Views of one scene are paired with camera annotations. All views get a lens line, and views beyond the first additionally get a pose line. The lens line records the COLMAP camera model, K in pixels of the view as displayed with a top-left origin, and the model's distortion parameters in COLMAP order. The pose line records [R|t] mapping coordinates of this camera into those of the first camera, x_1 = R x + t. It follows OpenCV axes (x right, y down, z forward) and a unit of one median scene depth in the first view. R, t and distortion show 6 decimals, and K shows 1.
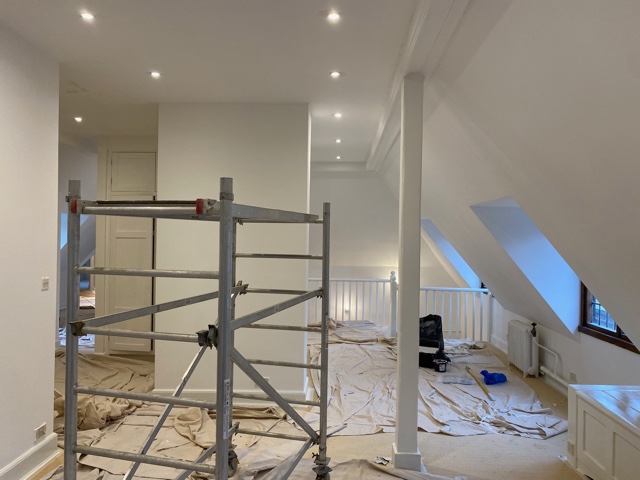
lens RADIAL K [[480.0, 0, 320.0], [0, 480.0, 240.0], [0, 0, 1]] dist [-0.017672, -0.006865]
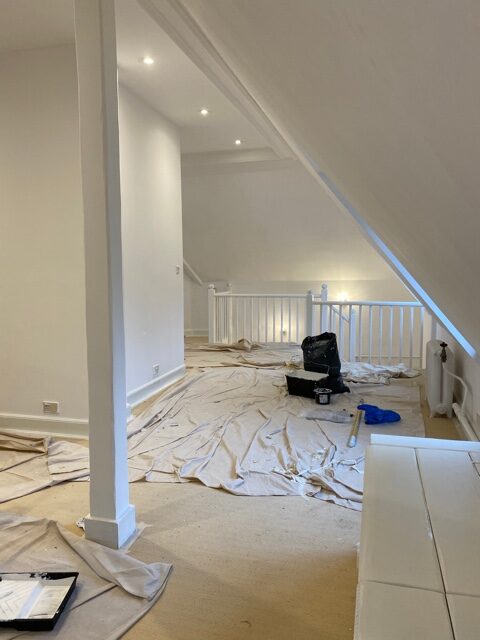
lens RADIAL K [[480.0, 0, 240.0], [0, 480.0, 320.0], [0, 0, 1]] dist [-0.017672, -0.006865]
pose [[0.976835, 0.004000, -0.213954, 0.295818], [0.019189, 0.994160, 0.106195, 0.055966], [0.213130, -0.107840, 0.971054, 0.237835]]
